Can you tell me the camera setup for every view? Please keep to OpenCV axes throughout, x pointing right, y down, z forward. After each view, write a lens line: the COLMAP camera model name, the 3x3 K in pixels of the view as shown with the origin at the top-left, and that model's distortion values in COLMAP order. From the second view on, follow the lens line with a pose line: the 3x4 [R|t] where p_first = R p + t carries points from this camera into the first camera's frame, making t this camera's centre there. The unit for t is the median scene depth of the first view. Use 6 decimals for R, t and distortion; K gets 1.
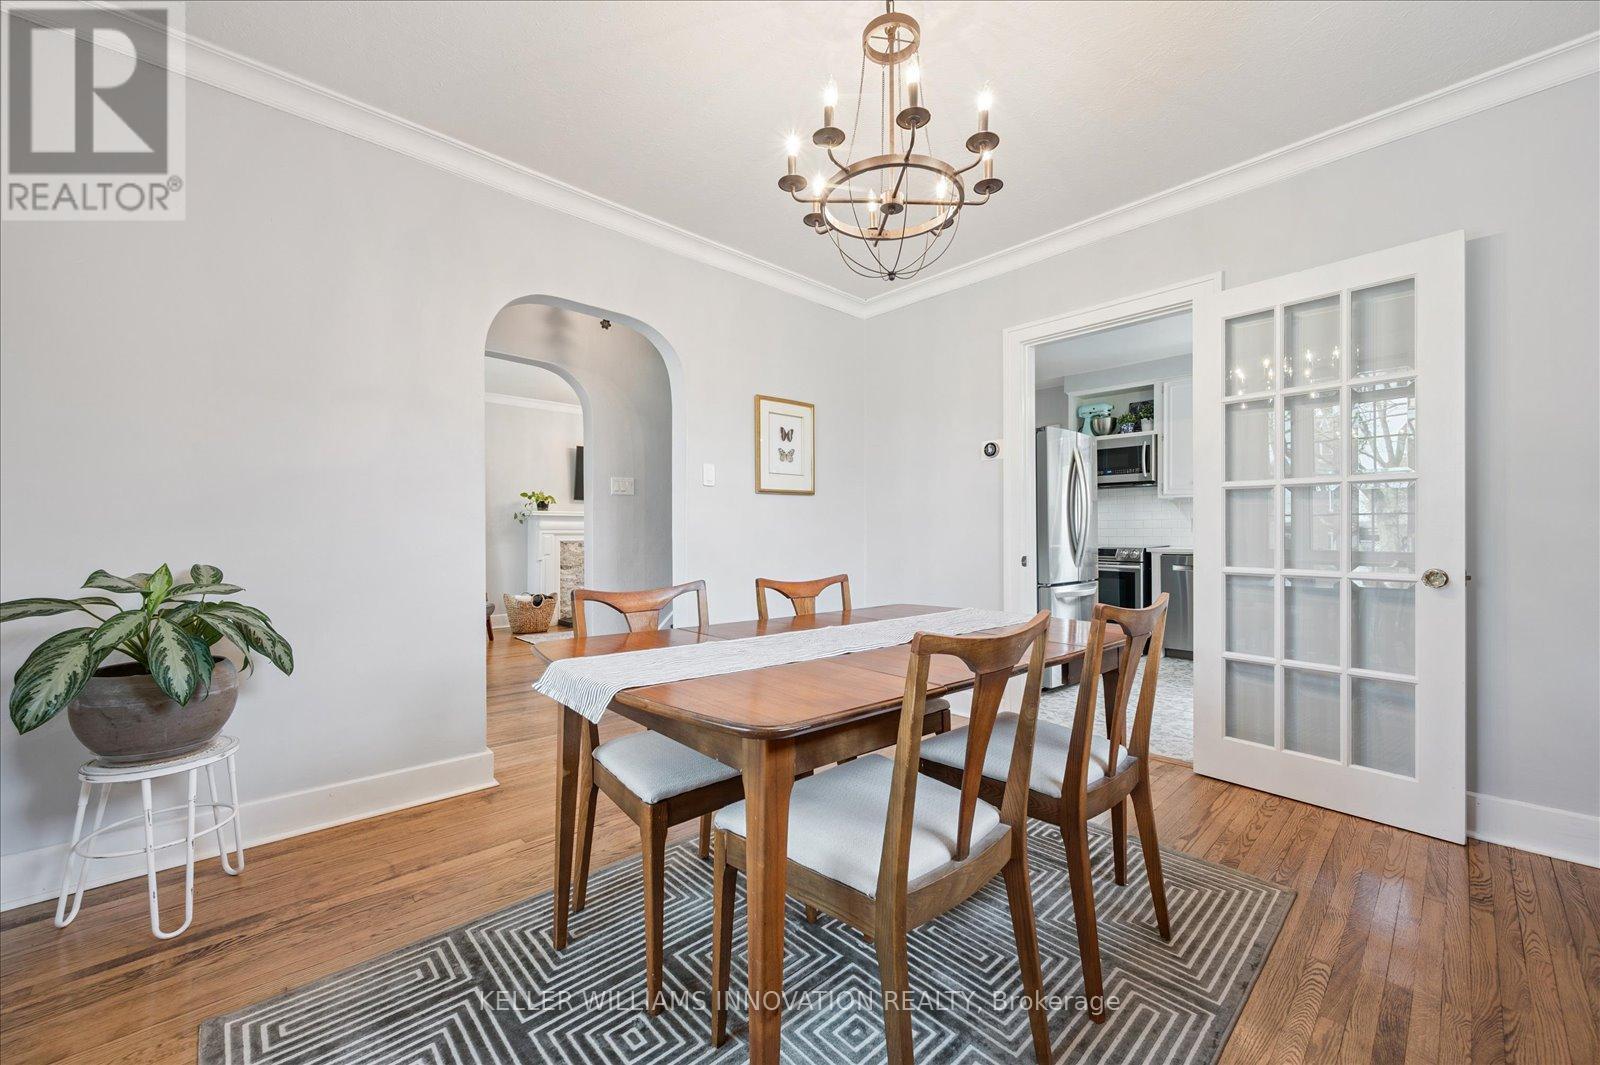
lens RADIAL K [[643.0, 0, 799.3], [0, 643.0, 537.4], [0, 0, 1]] dist [-0.000892, -0.000146]
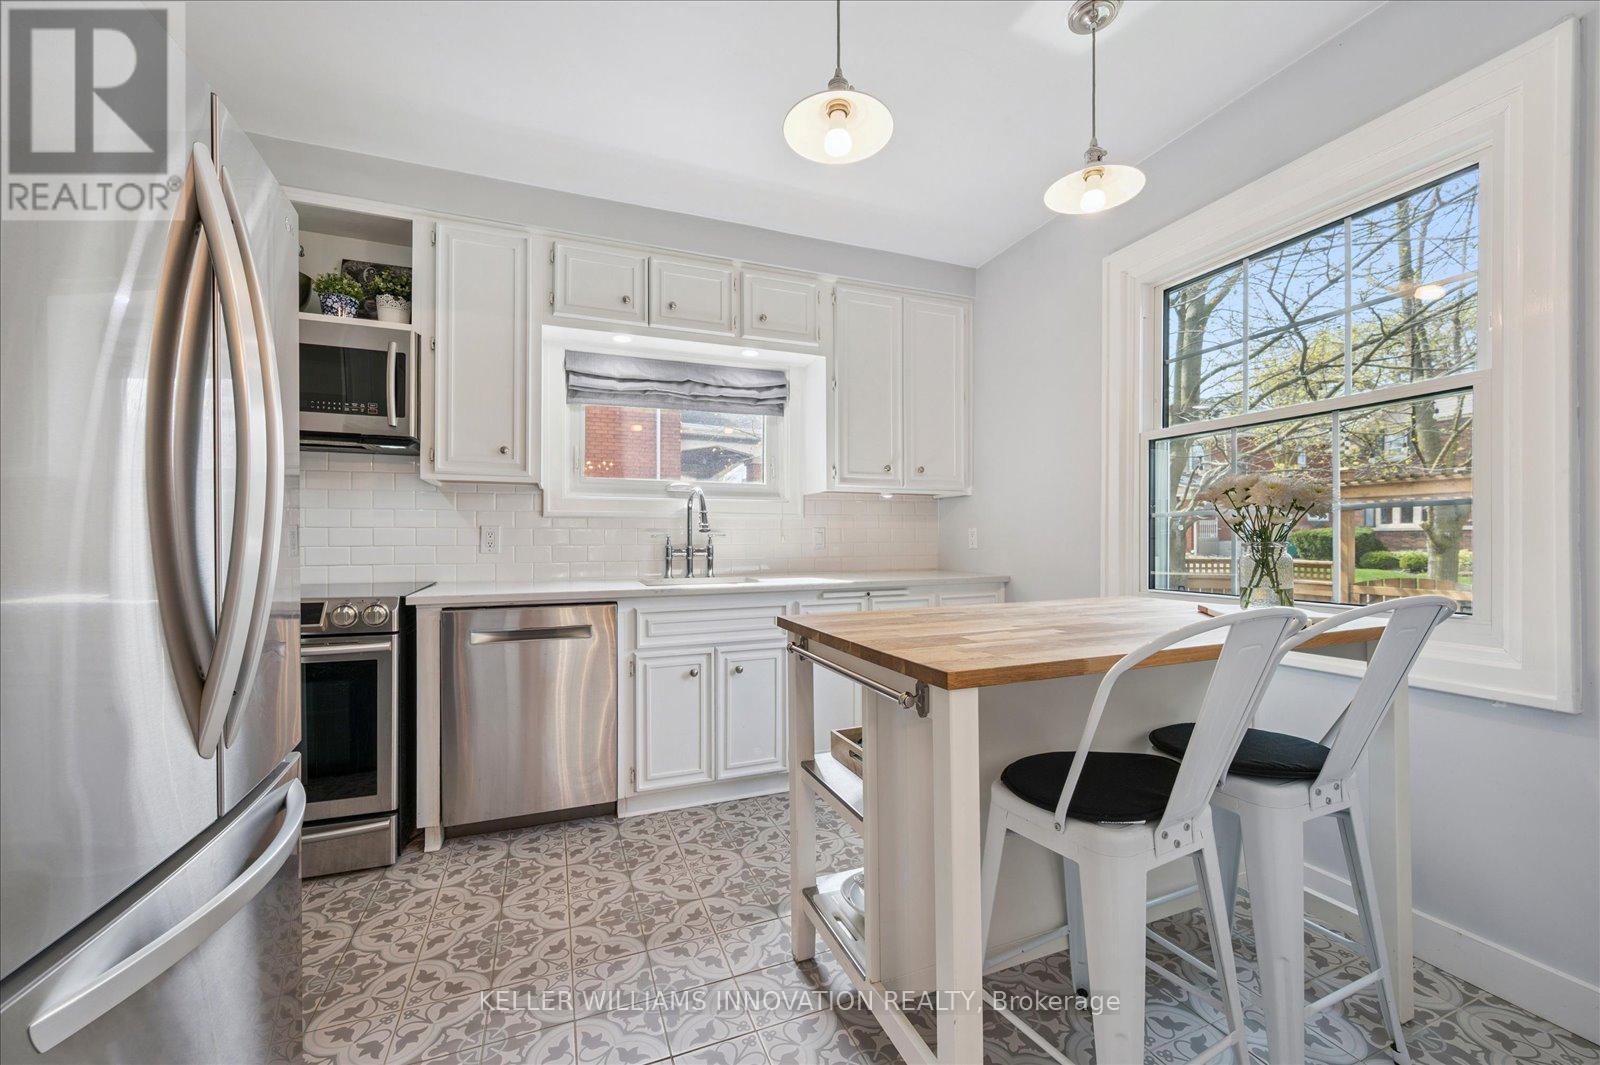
lens RADIAL K [[619.2, 0, 809.3], [0, 619.2, 542.5], [0, 0, 1]] dist [-0.026762, -0.000093]
pose [[0.344954, 0.007728, 0.938588, 0.254387], [-0.002008, 0.999970, -0.007495, -0.014461], [-0.938617, 0.000701, 0.344959, 0.603145]]
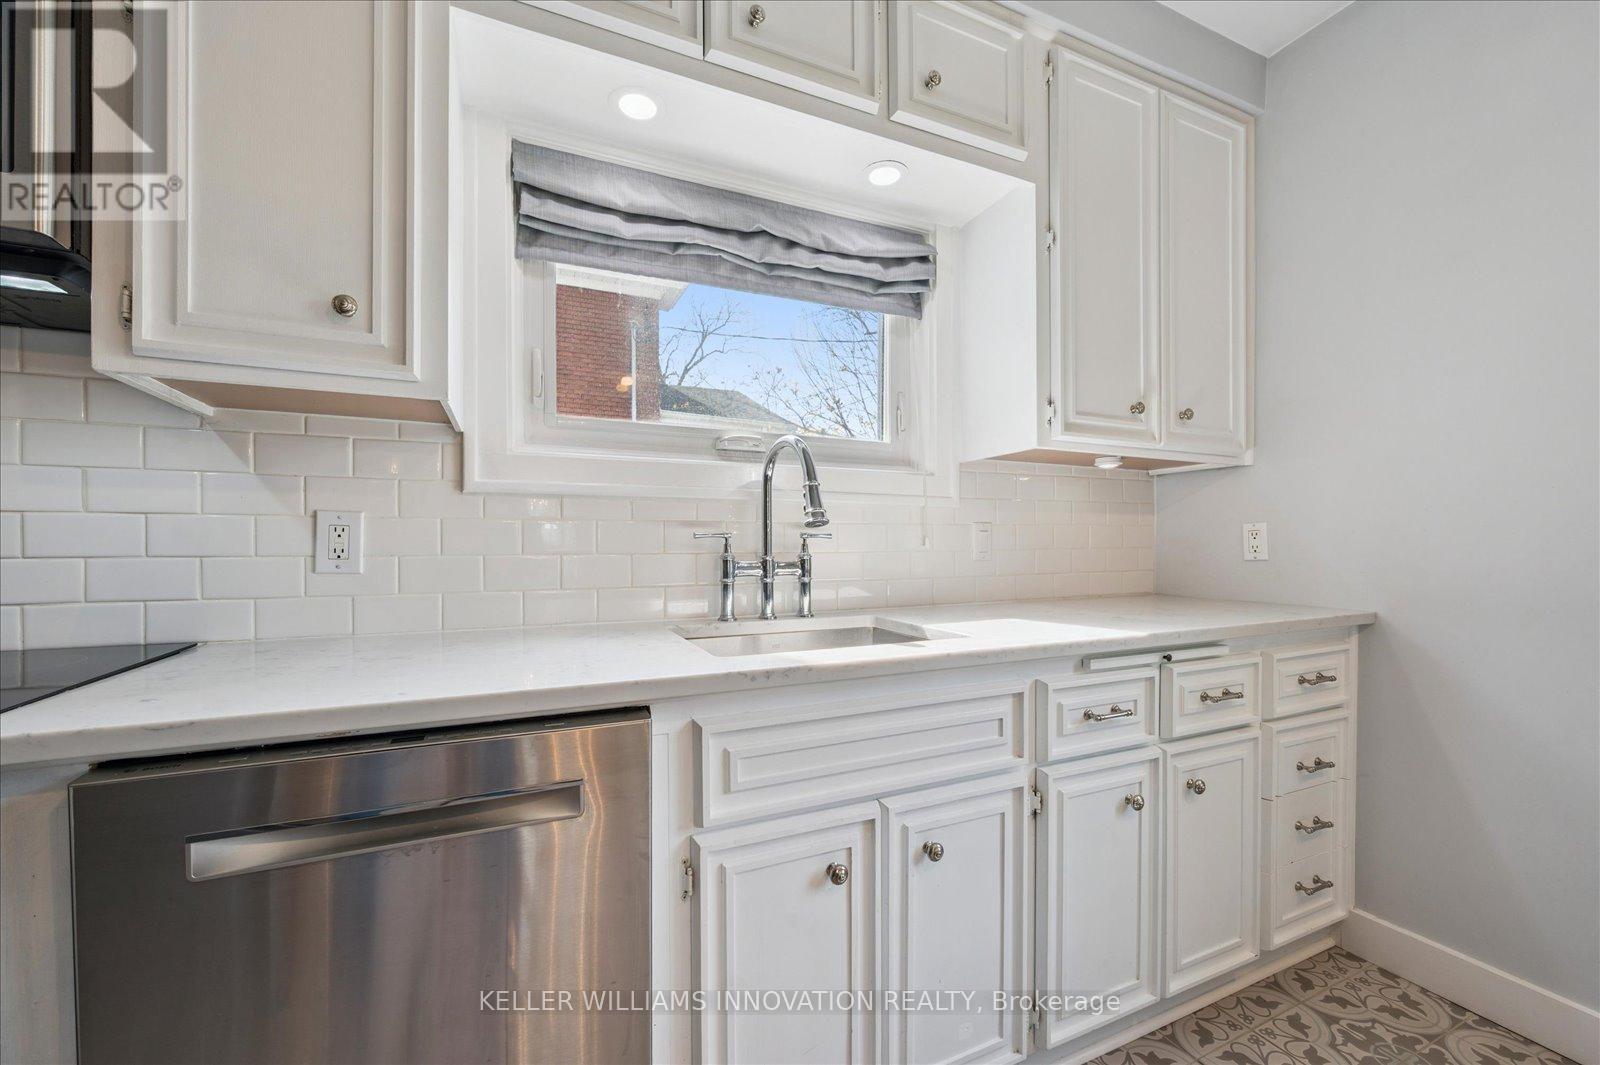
lens RADIAL K [[640.7, 0, 801.3], [0, 640.7, 550.9], [0, 0, 1]] dist [-0.001147, 0.000072]
pose [[0.308027, 0.005036, 0.951364, 0.459917], [-0.002902, 0.999986, -0.004354, -0.016212], [-0.951373, -0.001420, 0.308038, 0.784345]]
